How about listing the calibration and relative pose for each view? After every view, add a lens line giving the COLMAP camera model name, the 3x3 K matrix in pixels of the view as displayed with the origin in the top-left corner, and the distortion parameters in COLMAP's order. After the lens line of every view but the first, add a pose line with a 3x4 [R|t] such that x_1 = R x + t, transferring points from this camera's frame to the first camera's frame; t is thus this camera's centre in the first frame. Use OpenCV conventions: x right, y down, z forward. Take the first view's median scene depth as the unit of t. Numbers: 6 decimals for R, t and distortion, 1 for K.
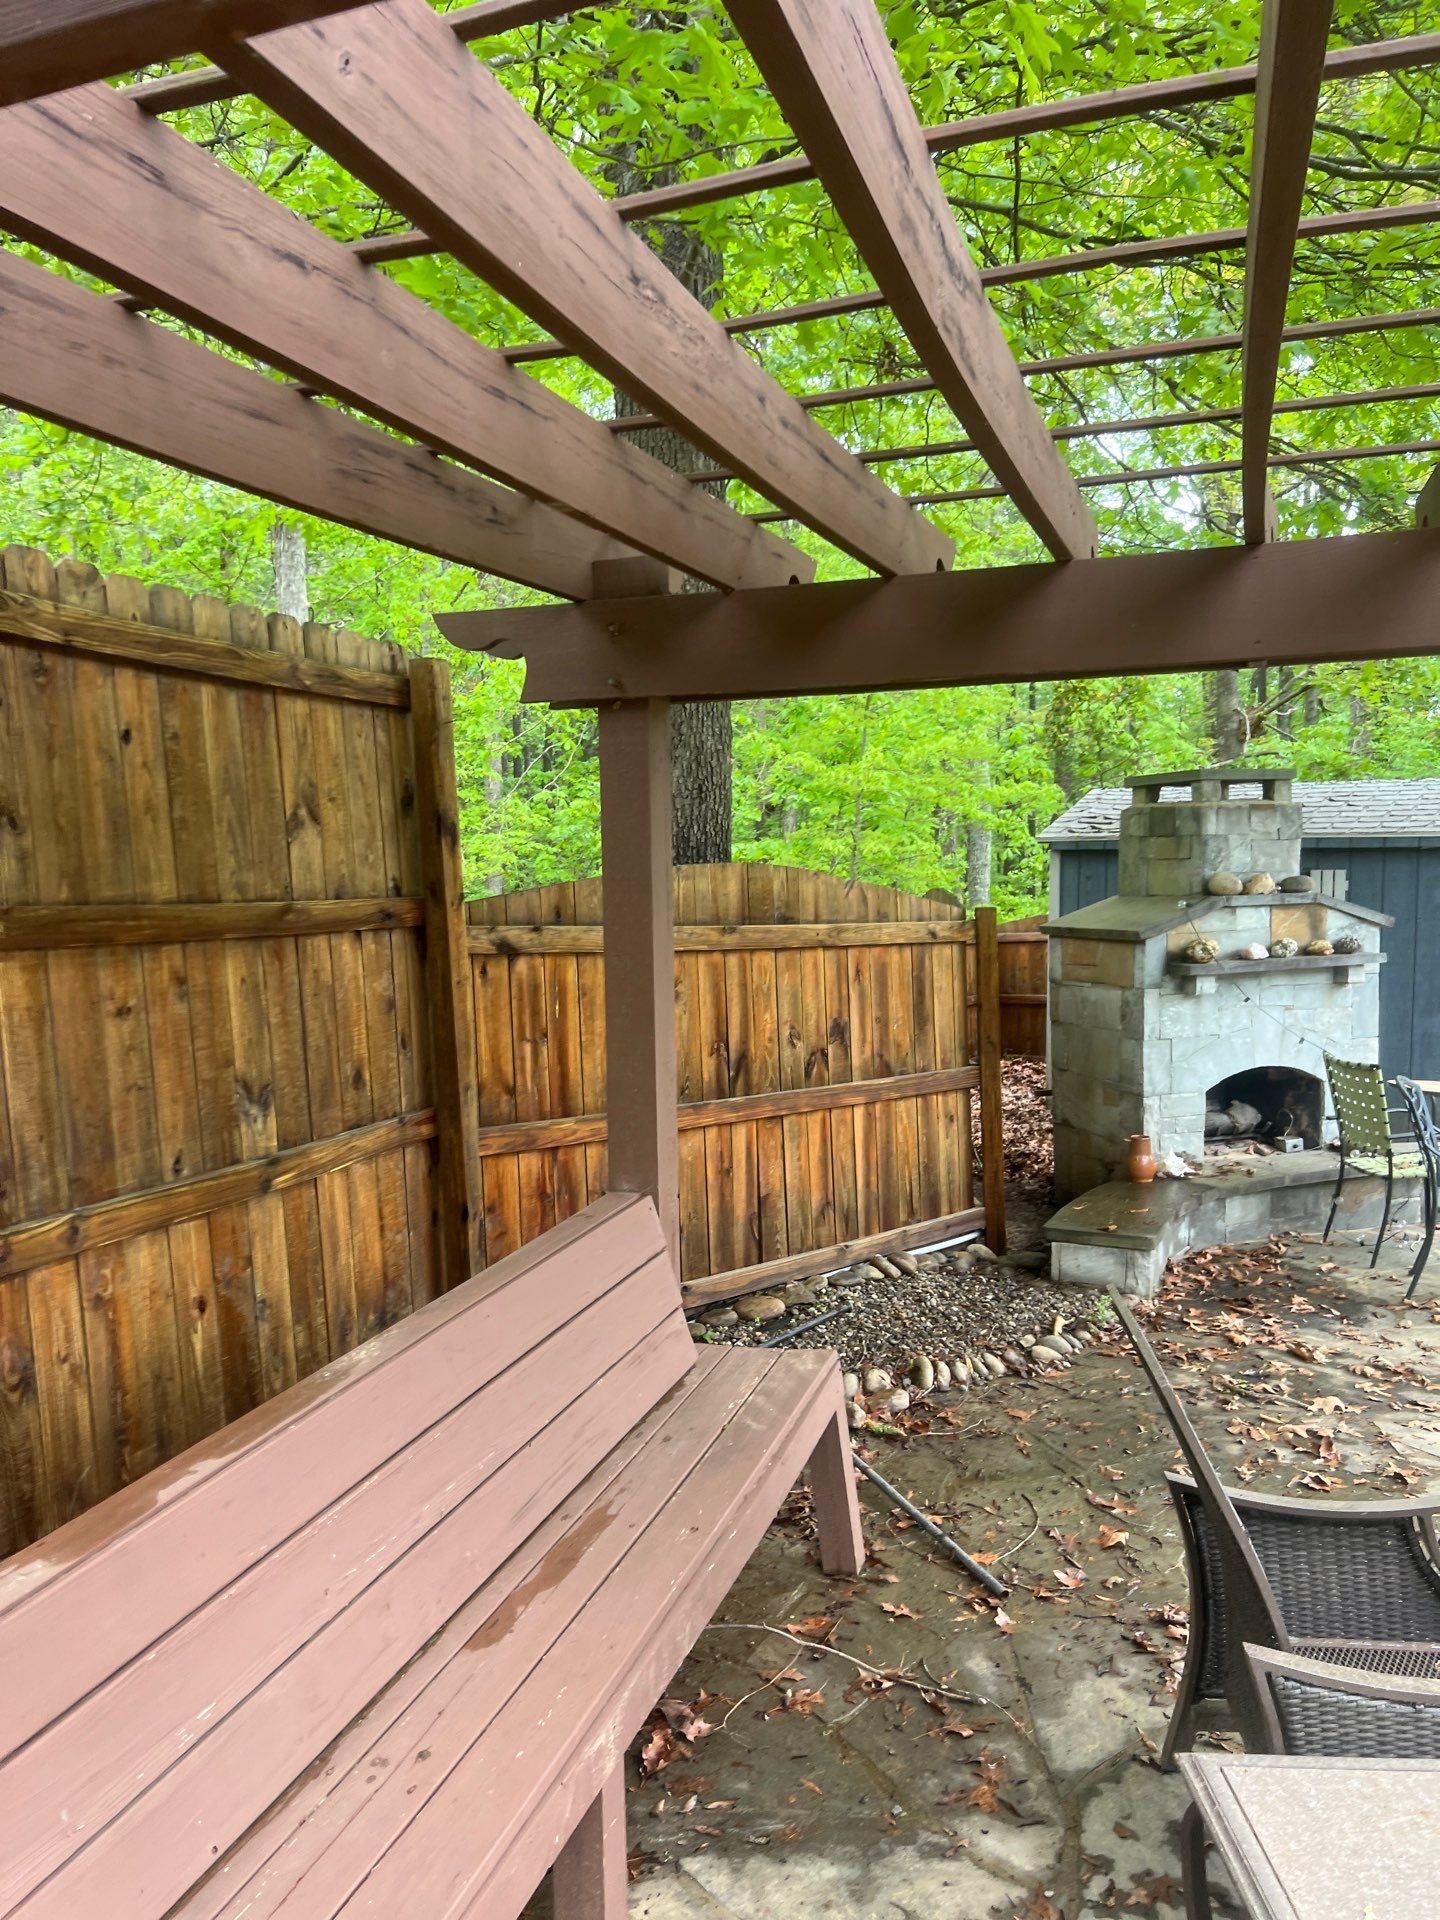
lens RADIAL K [[1421.0, 0, 719.9], [0, 1421.0, 1001.2], [0, 0, 1]] dist [0.062844, -0.035396]
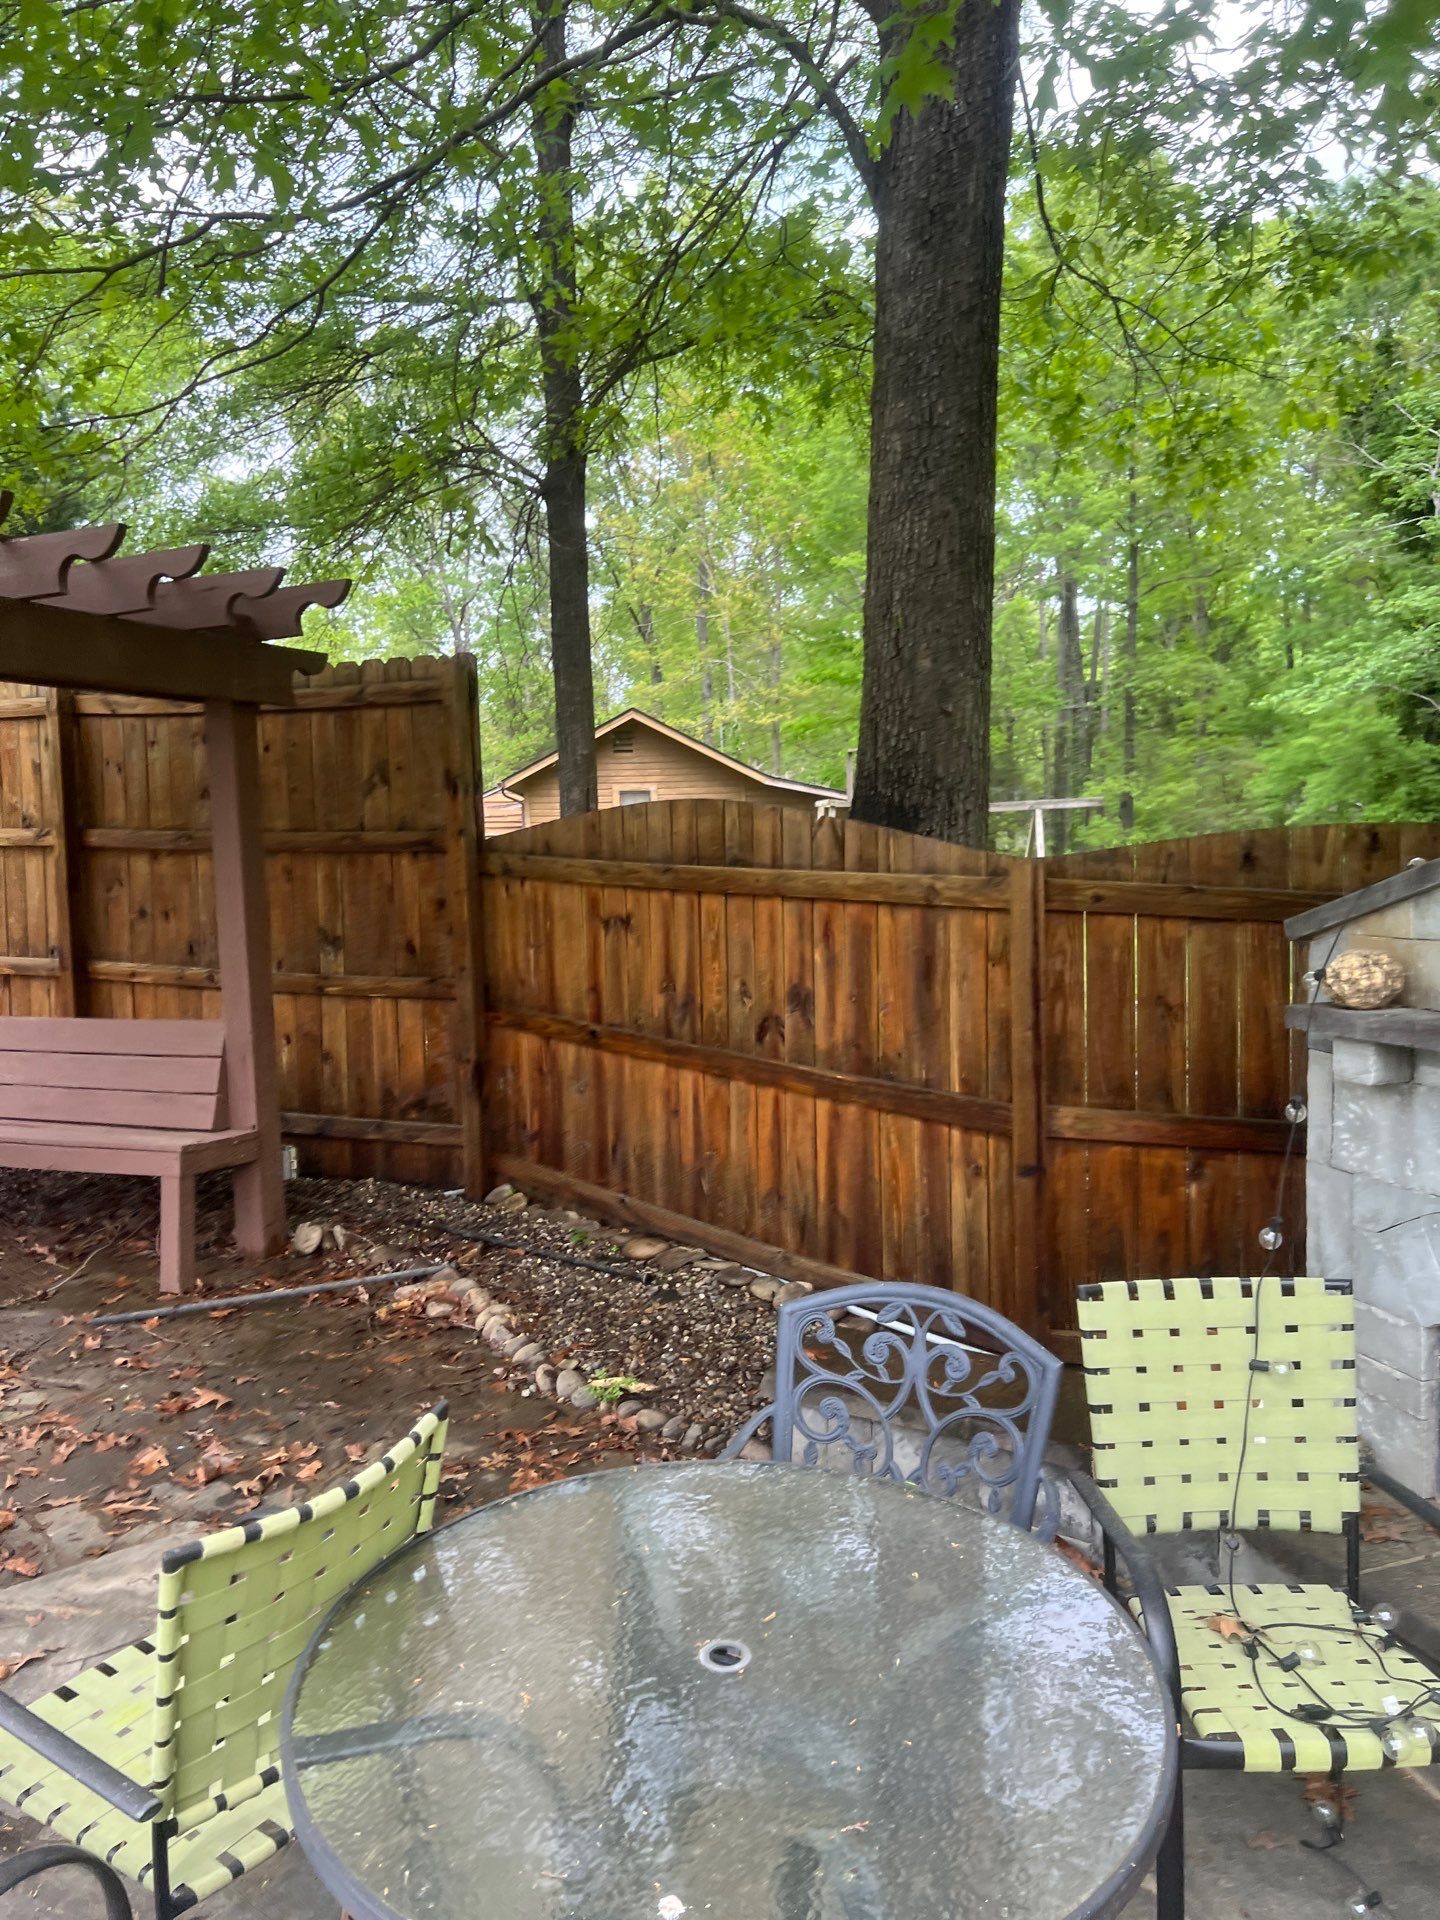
lens RADIAL K [[1421.0, 0, 719.9], [0, 1421.0, 1001.2], [0, 0, 1]] dist [0.062844, -0.035396]
pose [[-0.045462, 0.123908, -0.991252, 0.964124], [-0.082878, 0.988389, 0.127351, -0.085374], [0.995522, 0.087942, -0.034665, 1.040965]]
